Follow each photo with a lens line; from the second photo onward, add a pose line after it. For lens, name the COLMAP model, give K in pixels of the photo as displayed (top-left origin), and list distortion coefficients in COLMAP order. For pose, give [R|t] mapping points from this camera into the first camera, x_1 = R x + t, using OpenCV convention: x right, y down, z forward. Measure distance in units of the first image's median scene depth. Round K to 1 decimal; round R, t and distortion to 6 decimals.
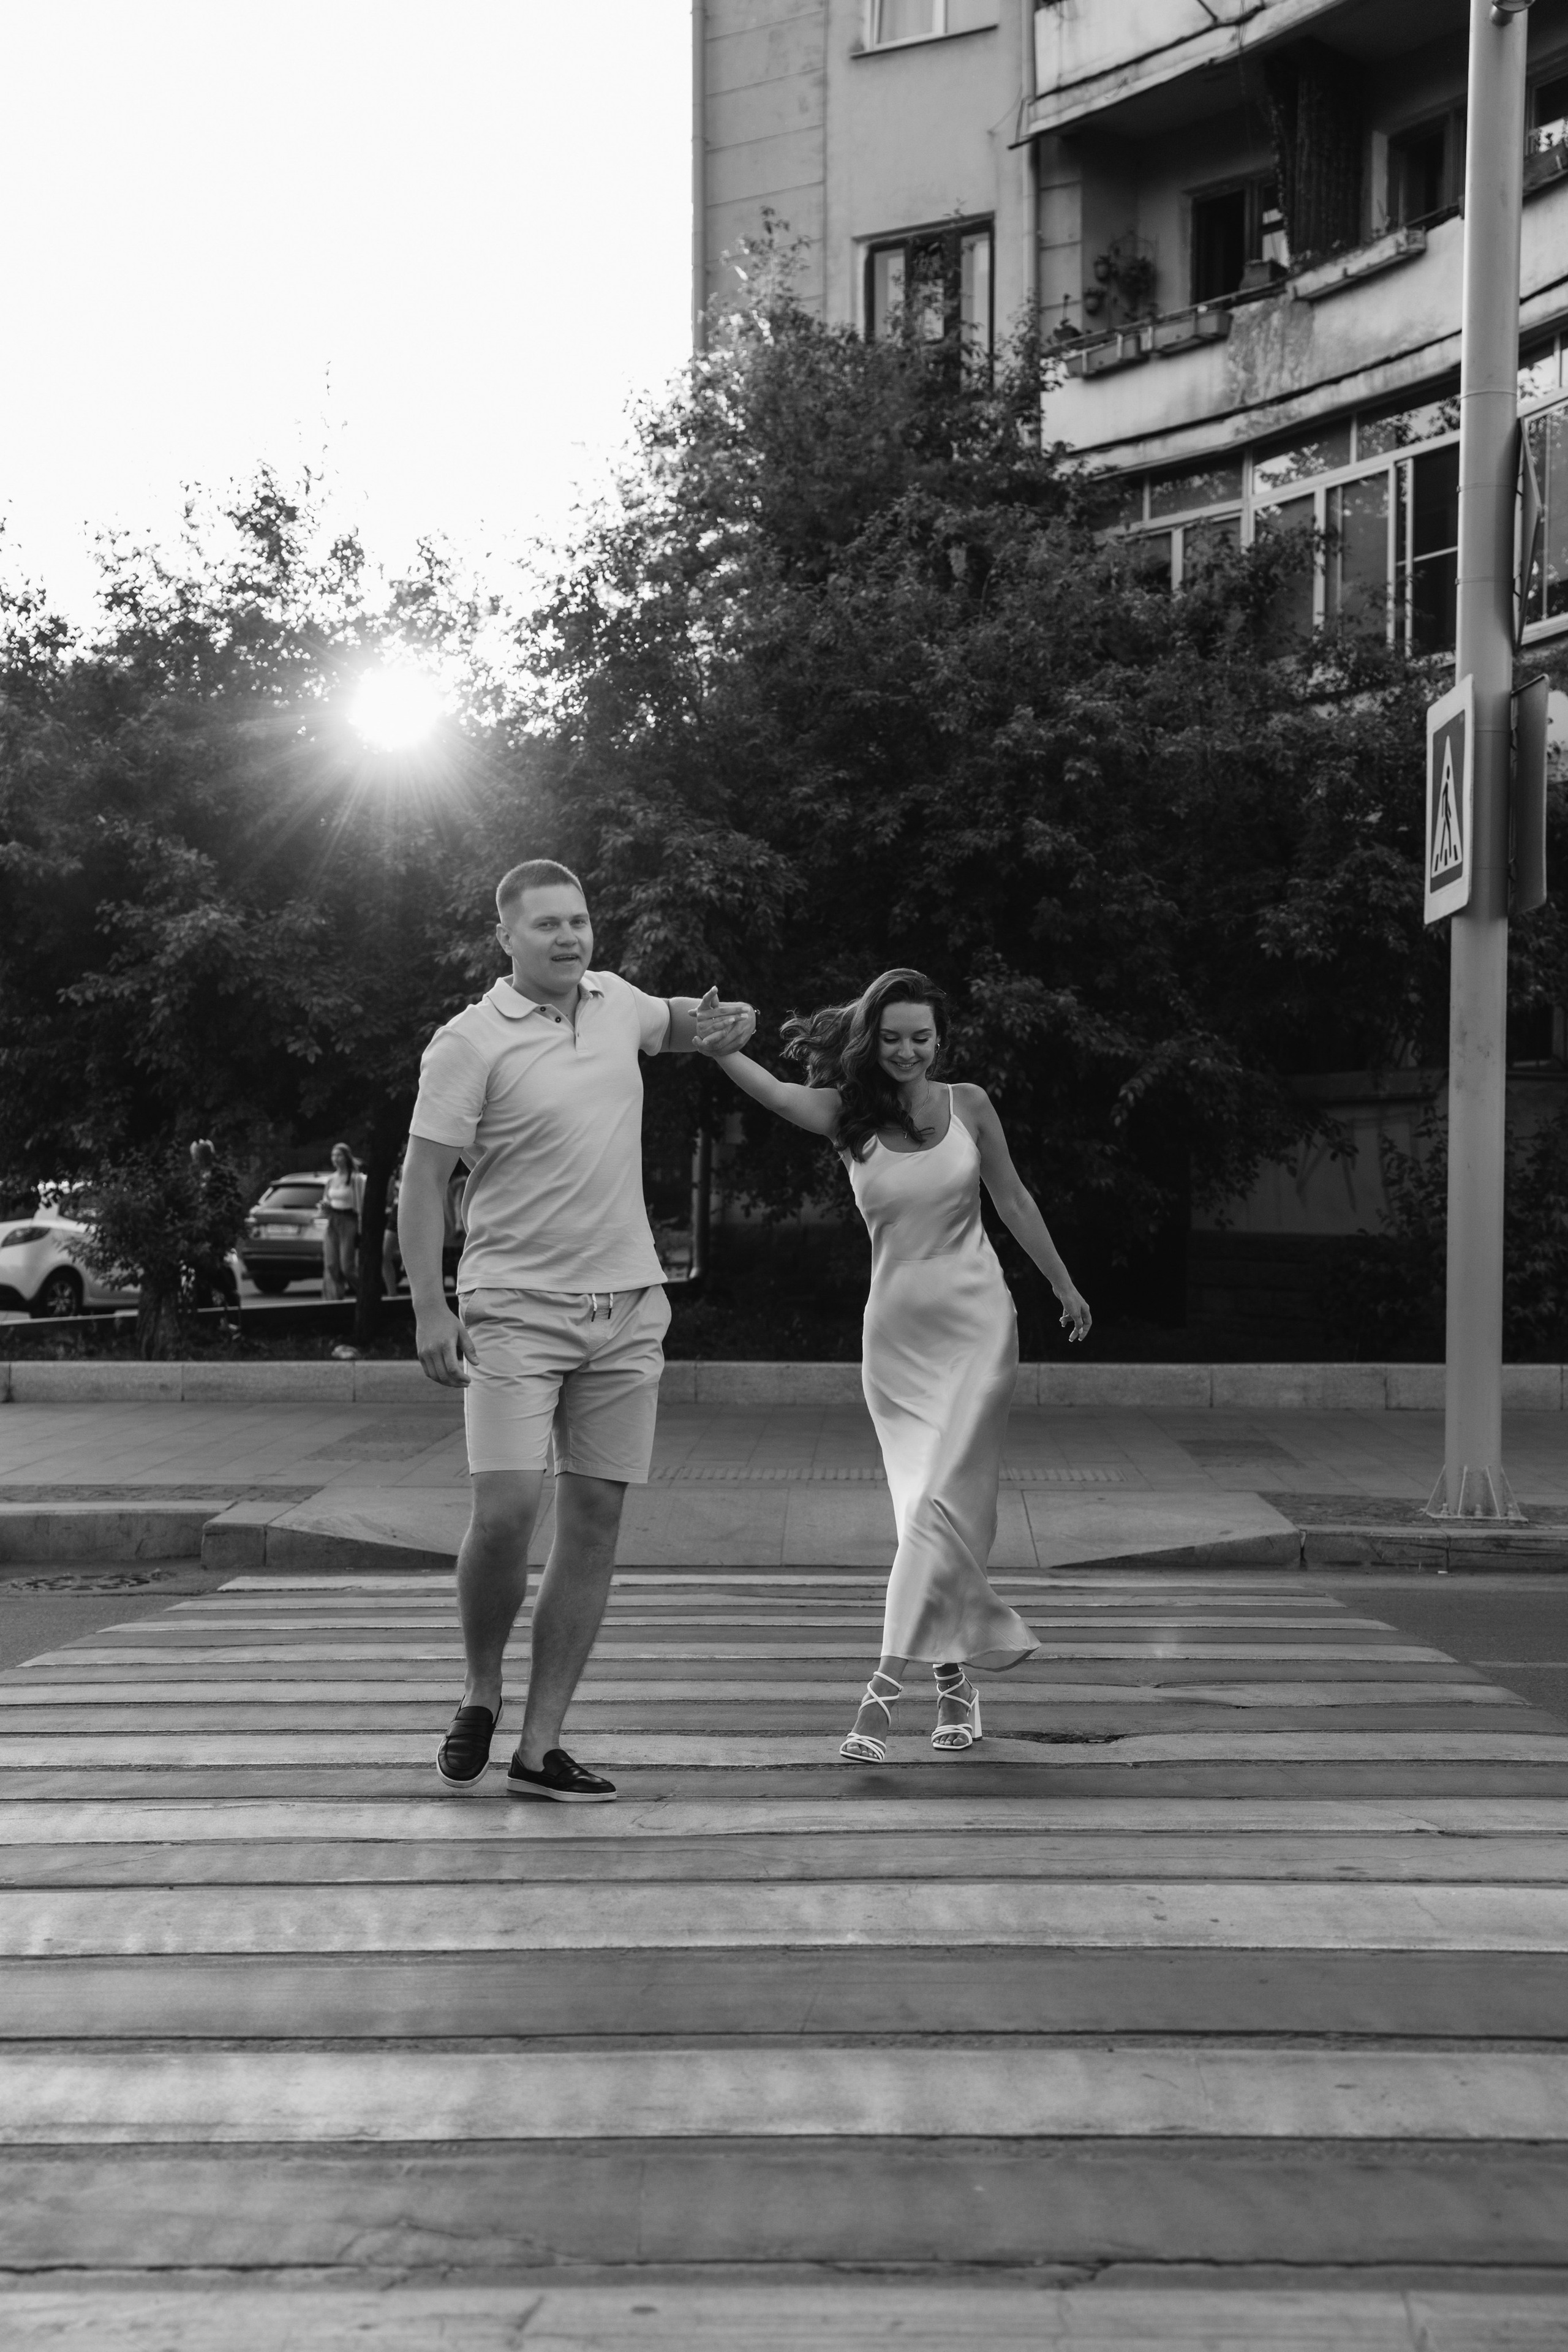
lens RADIAL K [[3168.2, 0, 775.1], [0, 3168.2, 1171.3], [0, 0, 1]] dist [0.101165, -0.001009]
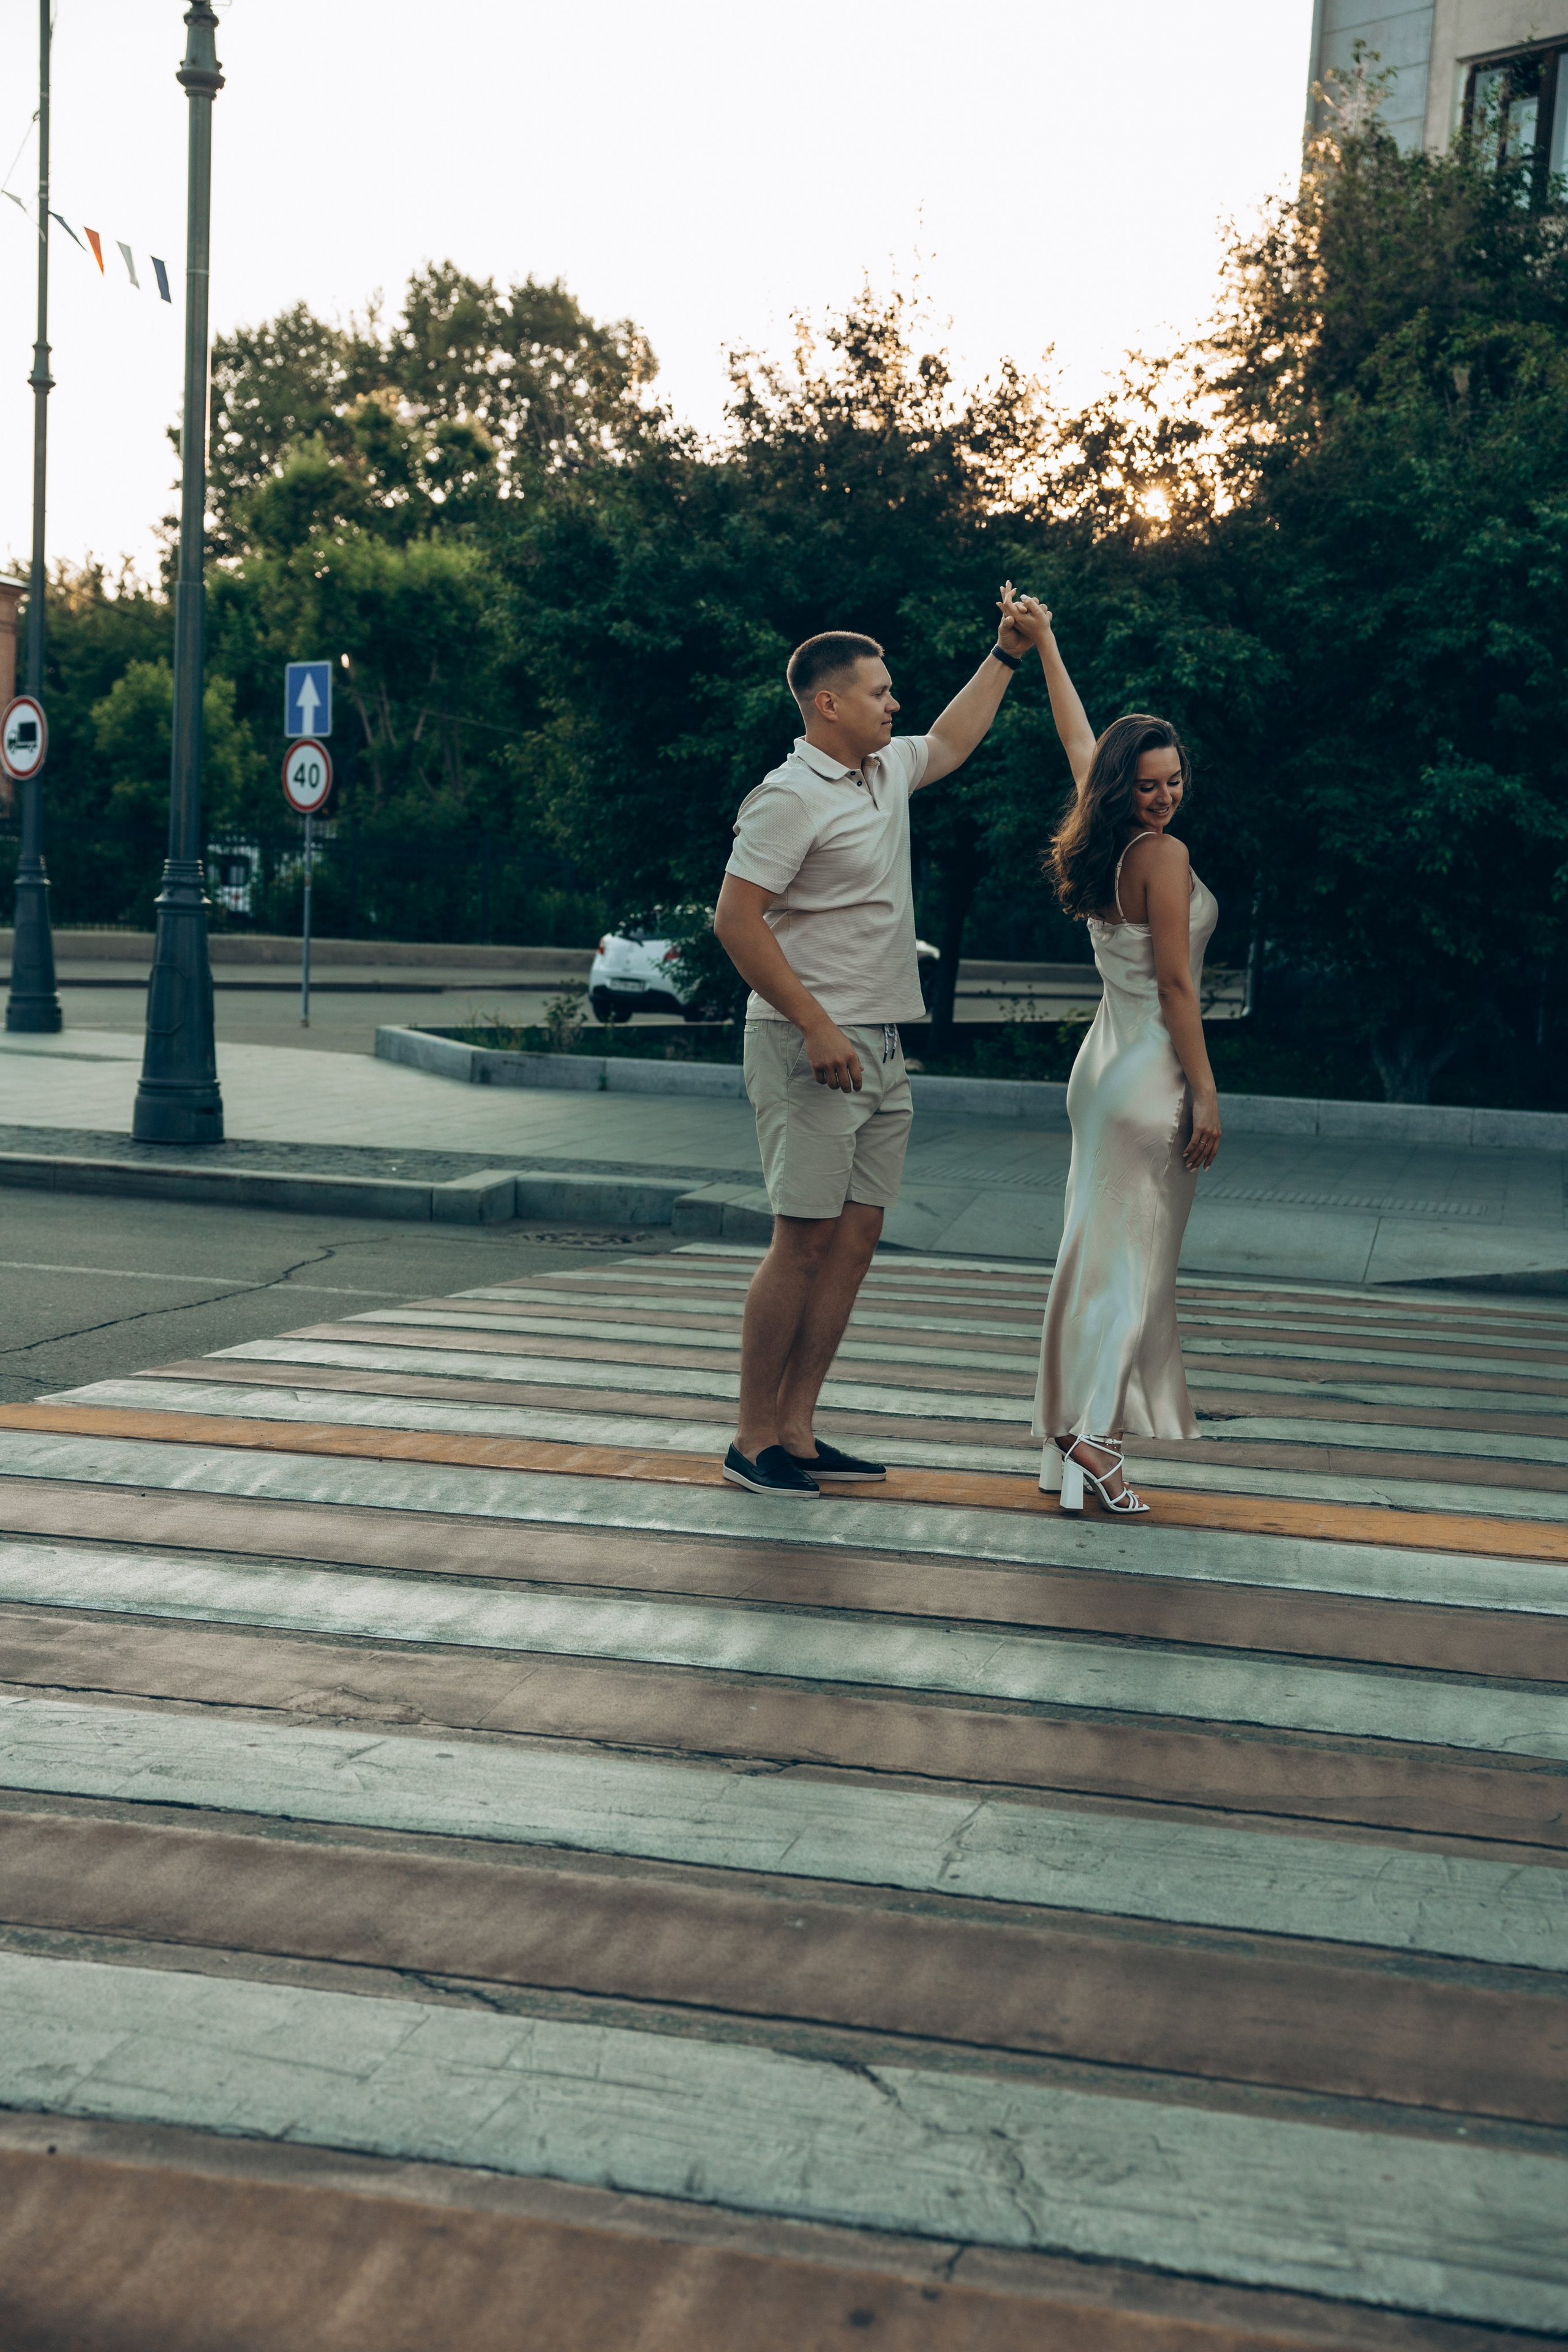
lens RADIAL K [[2741.0, 0, 785.9], [0, 2741.0, 1210.1], [0, 0, 1]] dist [0.080683, -0.058548]
pose [[0.978443, 0.066184, -0.195625, 0.214955], [-0.044656, 0.992649, 0.112486, -0.019381], [0.201632, -0.101325, 0.974206, -0.087917]]
